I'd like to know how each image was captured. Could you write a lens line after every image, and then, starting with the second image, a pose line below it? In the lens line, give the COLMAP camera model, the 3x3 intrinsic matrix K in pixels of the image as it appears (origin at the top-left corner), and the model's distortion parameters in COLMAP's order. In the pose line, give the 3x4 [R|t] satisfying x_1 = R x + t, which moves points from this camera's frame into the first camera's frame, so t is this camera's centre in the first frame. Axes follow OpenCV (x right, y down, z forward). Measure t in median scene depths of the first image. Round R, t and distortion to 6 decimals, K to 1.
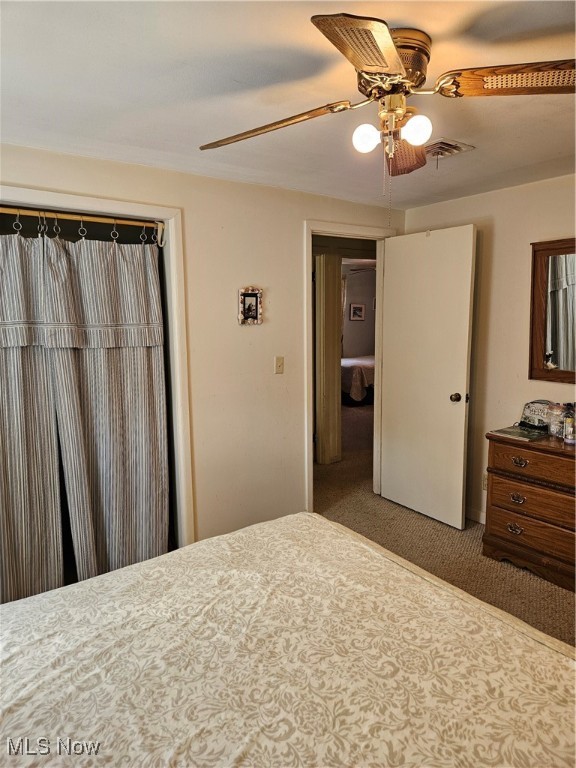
lens RADIAL K [[526.0, 0, 288.0], [0, 526.0, 384.0], [0, 0, 1]] dist [0.002221, 0.000508]
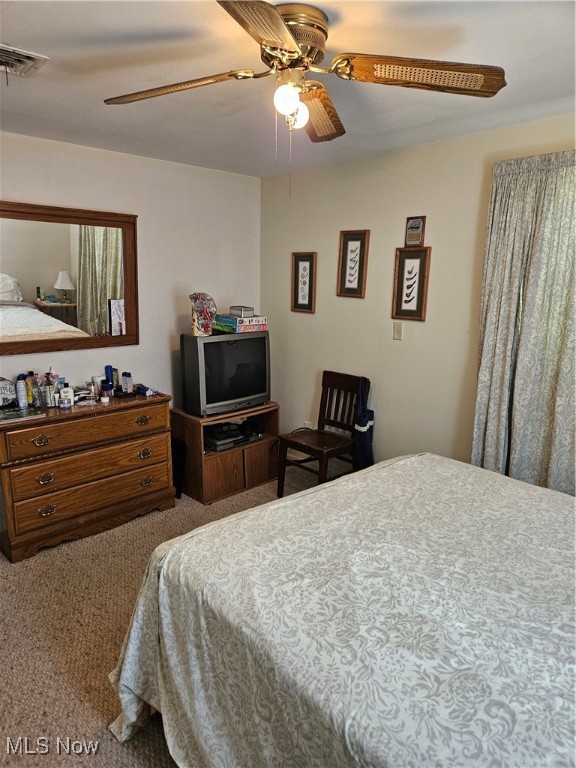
lens RADIAL K [[517.7, 0, 286.9], [0, 517.7, 400.6], [0, 0, 1]] dist [0.072482, -0.057356]
pose [[-0.131709, -0.226192, 0.965137, -0.856707], [0.136797, 0.960156, 0.243693, -0.149173], [-0.981804, 0.164125, -0.095519, 1.113602]]
